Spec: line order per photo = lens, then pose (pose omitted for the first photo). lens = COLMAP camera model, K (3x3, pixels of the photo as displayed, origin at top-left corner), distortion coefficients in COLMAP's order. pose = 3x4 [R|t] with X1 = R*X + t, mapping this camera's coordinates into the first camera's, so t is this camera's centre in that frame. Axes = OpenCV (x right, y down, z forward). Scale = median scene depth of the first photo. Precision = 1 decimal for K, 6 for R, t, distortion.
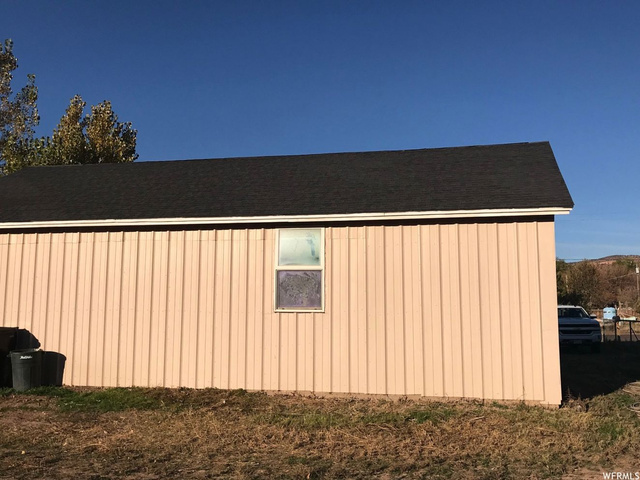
lens RADIAL K [[696.0, 0, 320.0], [0, 696.0, 240.0], [0, 0, 1]] dist [0.124618, -0.258736]
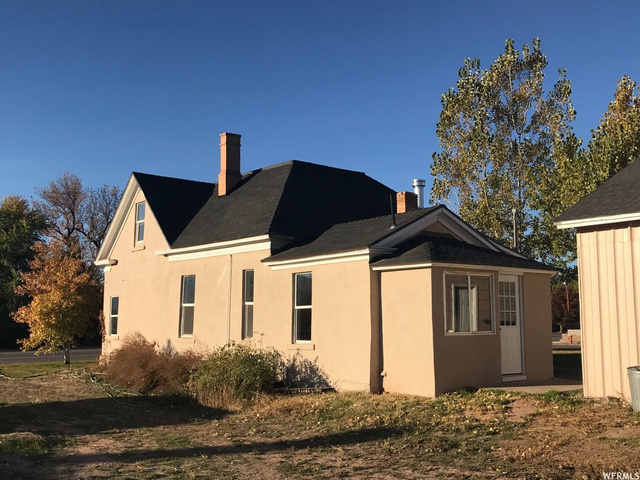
lens RADIAL K [[706.3, 0, 319.8], [0, 706.3, 223.2], [0, 0, 1]] dist [0.020823, 0.000089]
pose [[0.800663, -0.093447, -0.591783, -0.361932], [0.072636, 0.995615, -0.058941, 0.012753], [0.594696, 0.004207, 0.803940, 0.122573]]
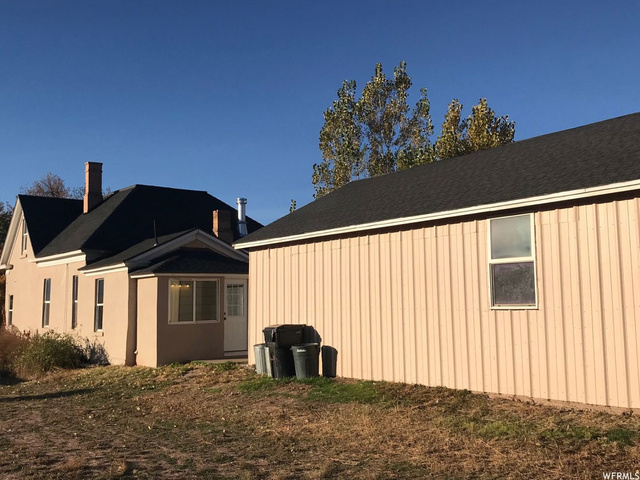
lens RADIAL K [[696.0, 0, 320.0], [0, 696.0, 240.0], [0, 0, 1]] dist [0.124618, -0.258736]
pose [[0.782116, -0.080137, -0.617959, 0.331694], [0.088184, 0.995950, -0.017546, 0.007655], [0.616862, -0.040771, 0.786015, 0.125159]]
